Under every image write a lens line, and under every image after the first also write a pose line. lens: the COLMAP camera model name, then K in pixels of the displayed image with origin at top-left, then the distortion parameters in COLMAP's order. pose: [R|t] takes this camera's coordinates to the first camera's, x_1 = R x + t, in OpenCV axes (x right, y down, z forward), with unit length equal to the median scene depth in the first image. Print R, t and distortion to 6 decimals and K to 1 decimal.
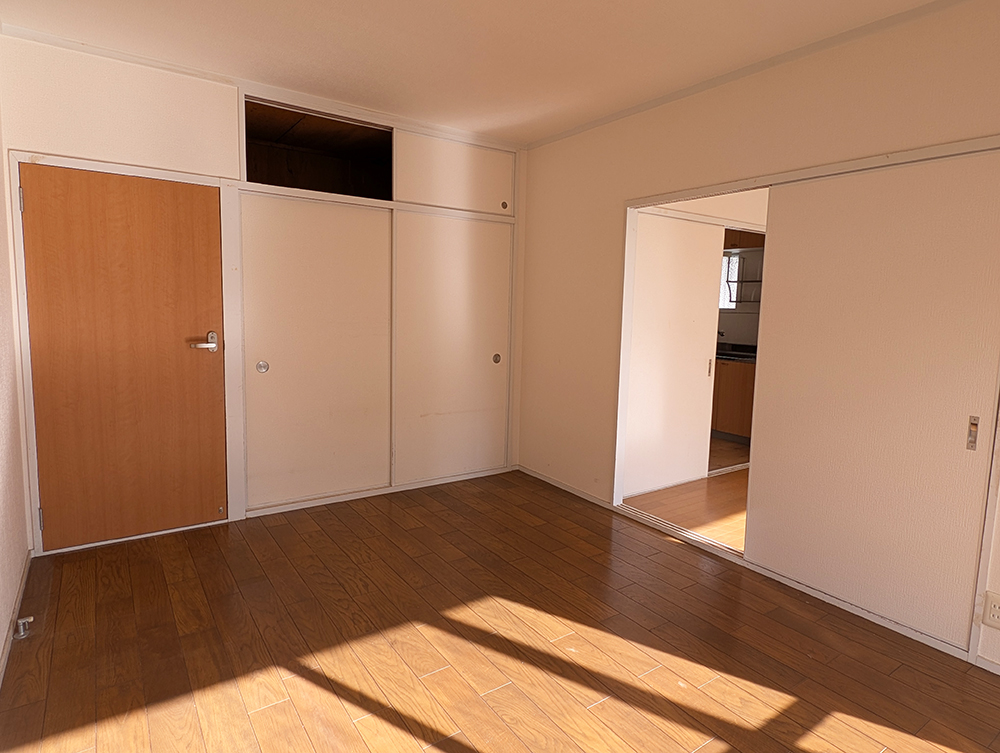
lens RADIAL K [[570.1, 0, 497.3], [0, 570.1, 372.2], [0, 0, 1]] dist [0.010688, -0.011169]
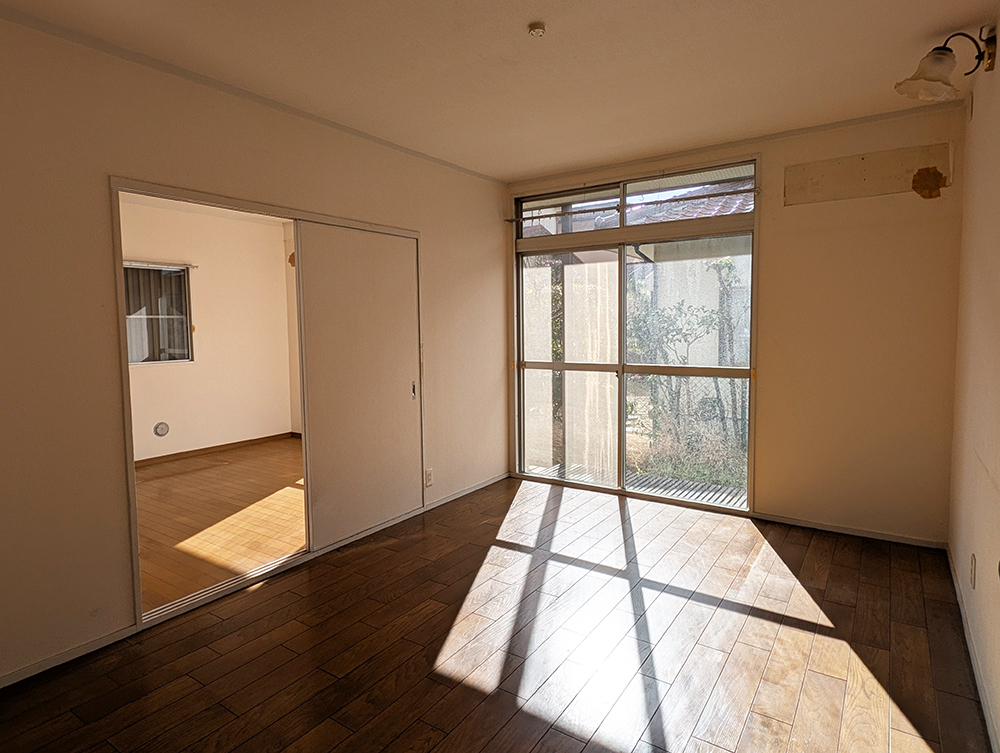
lens RADIAL K [[570.1, 0, 499.7], [0, 570.1, 371.6], [0, 0, 1]] dist [0.010688, -0.011169]
pose [[-0.368798, -0.097839, 0.924346, -0.729416], [0.116022, 0.981822, 0.150213, -0.148900], [-0.922240, 0.162643, -0.350743, 1.045189]]
